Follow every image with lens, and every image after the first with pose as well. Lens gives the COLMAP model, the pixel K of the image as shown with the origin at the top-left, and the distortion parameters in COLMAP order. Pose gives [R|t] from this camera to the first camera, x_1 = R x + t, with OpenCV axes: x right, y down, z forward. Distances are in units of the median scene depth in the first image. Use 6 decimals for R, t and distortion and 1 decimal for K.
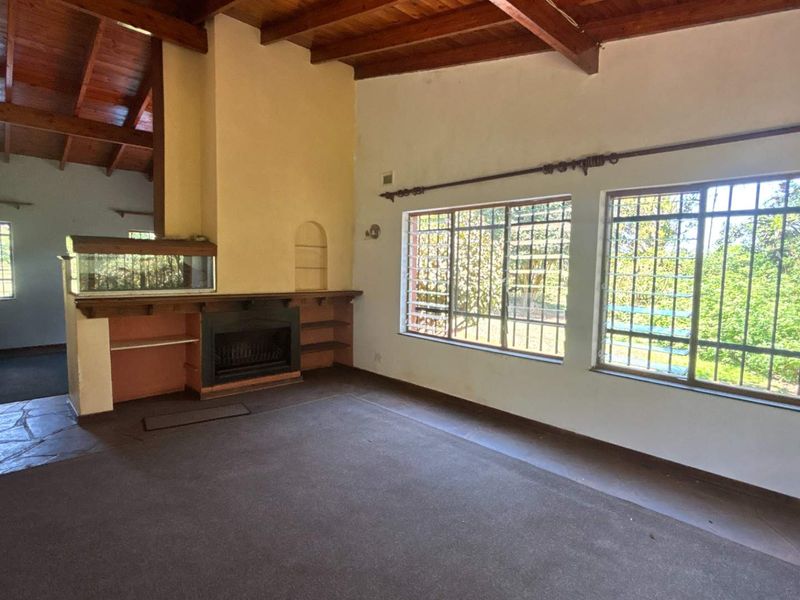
lens RADIAL K [[432.2, 0, 403.7], [0, 432.2, 299.6], [0, 0, 1]] dist [-0.002685, -0.001241]
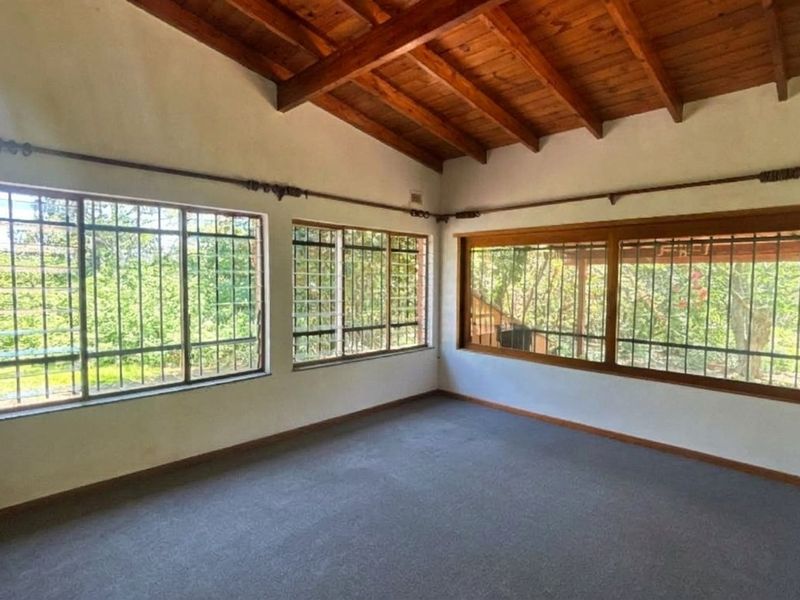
lens RADIAL K [[432.2, 0, 403.7], [0, 432.2, 299.6], [0, 0, 1]] dist [-0.002685, -0.001241]
pose [[-0.047547, -0.058243, 0.997170, -0.554060], [0.079157, 0.994939, 0.061887, -0.056986], [-0.995728, 0.081876, -0.042696, 0.565338]]
